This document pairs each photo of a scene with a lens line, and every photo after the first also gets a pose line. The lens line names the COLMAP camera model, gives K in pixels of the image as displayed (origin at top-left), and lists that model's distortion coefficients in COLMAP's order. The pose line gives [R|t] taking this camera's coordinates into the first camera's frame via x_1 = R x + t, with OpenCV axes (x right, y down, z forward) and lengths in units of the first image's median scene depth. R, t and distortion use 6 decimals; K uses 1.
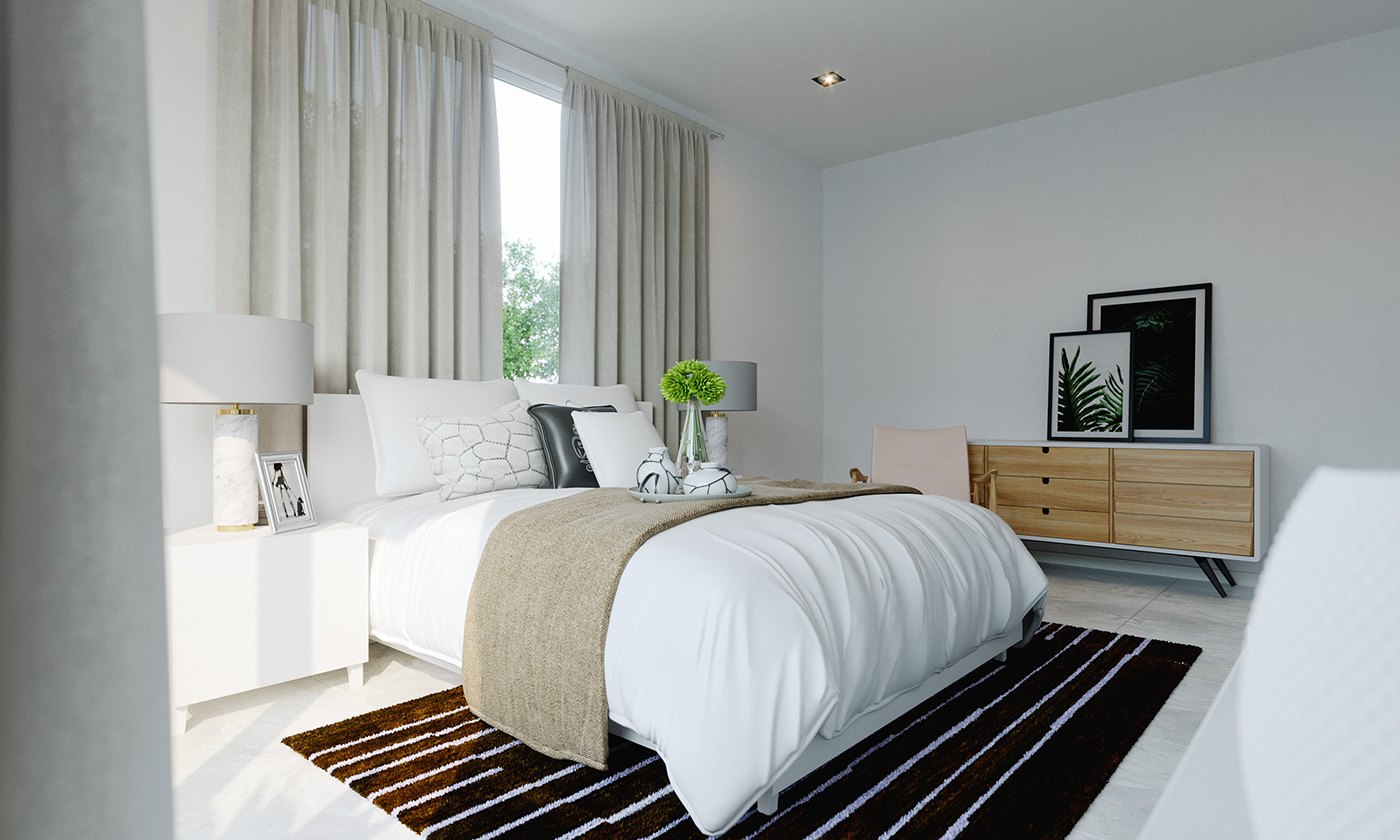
lens RADIAL K [[785.7, 0, 702.7], [0, 785.7, 419.7], [0, 0, 1]] dist [-0.000646, -0.000028]
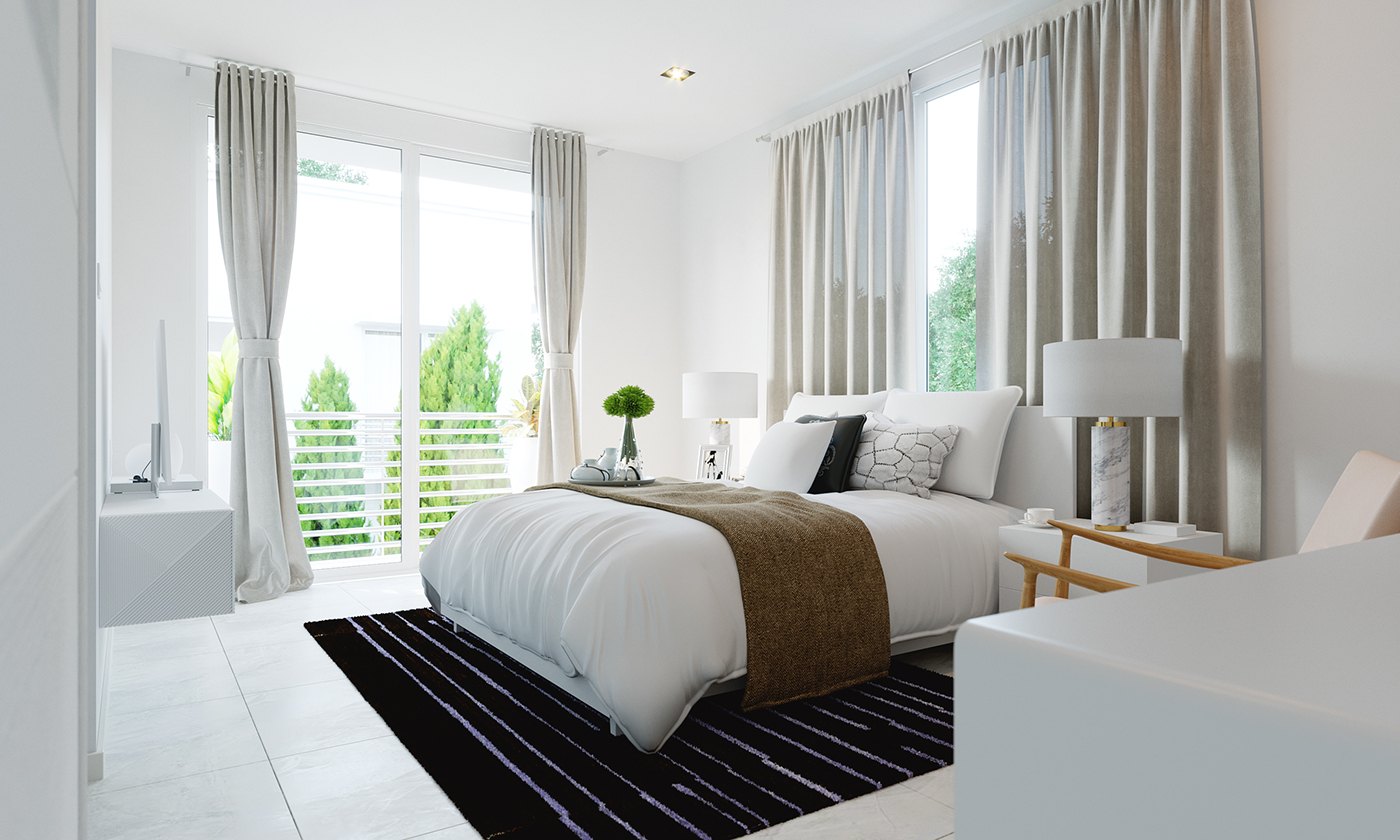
lens RADIAL K [[844.0, 0, 707.8], [0, 844.0, 419.1], [0, 0, 1]] dist [-0.000852, -0.001990]
pose [[-0.266024, 0.007110, -0.963940, 1.366636], [0.015106, 0.999881, 0.003206, -0.025600], [0.963848, -0.013708, -0.266100, 1.514729]]
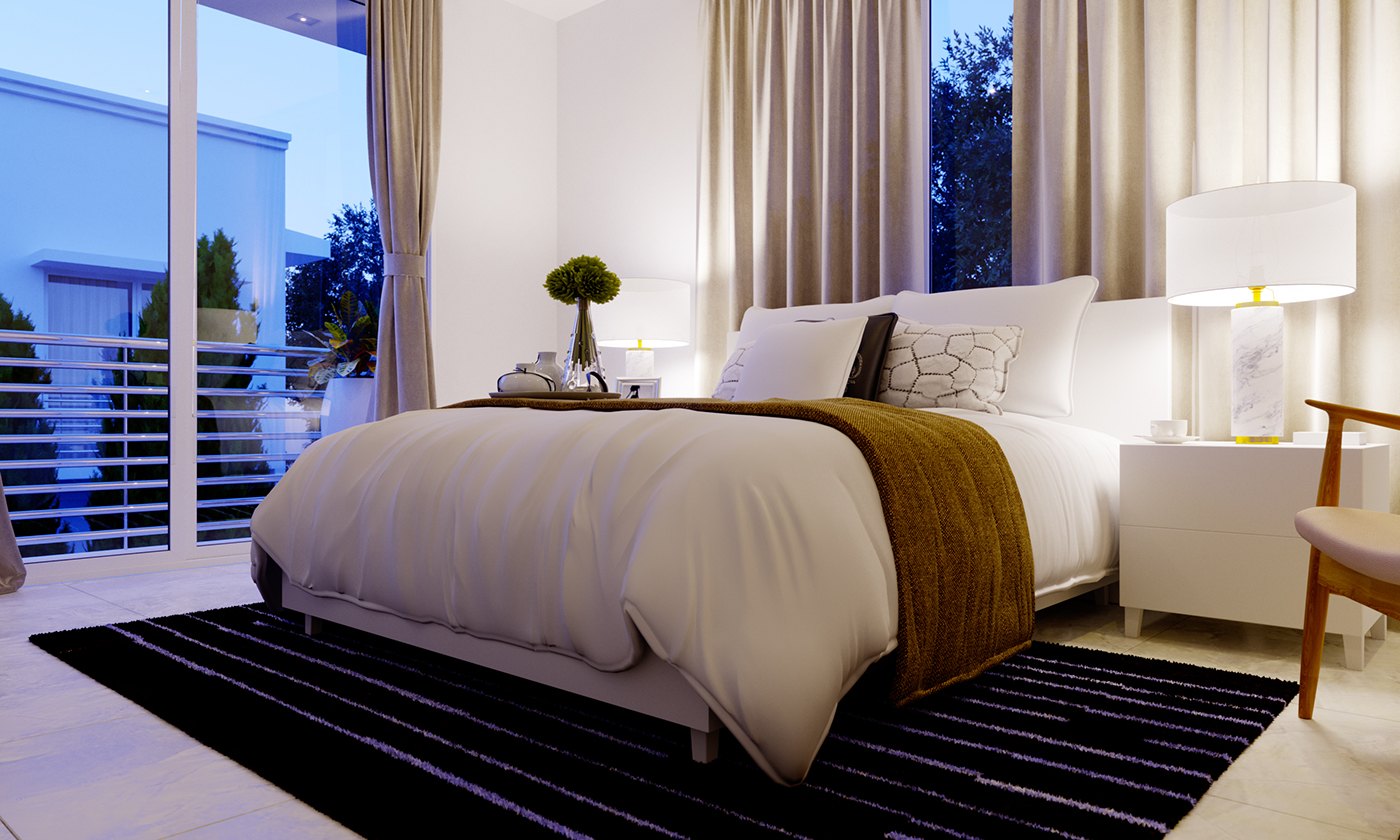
lens RADIAL K [[935.2, 0, 696.1], [0, 935.2, 426.9], [0, 0, 1]] dist [-0.000301, -0.002692]
pose [[-0.029946, 0.013300, -0.999463, 1.085610], [0.014763, 0.999808, 0.012862, 0.107303], [0.999442, -0.014370, -0.030137, 1.155952]]
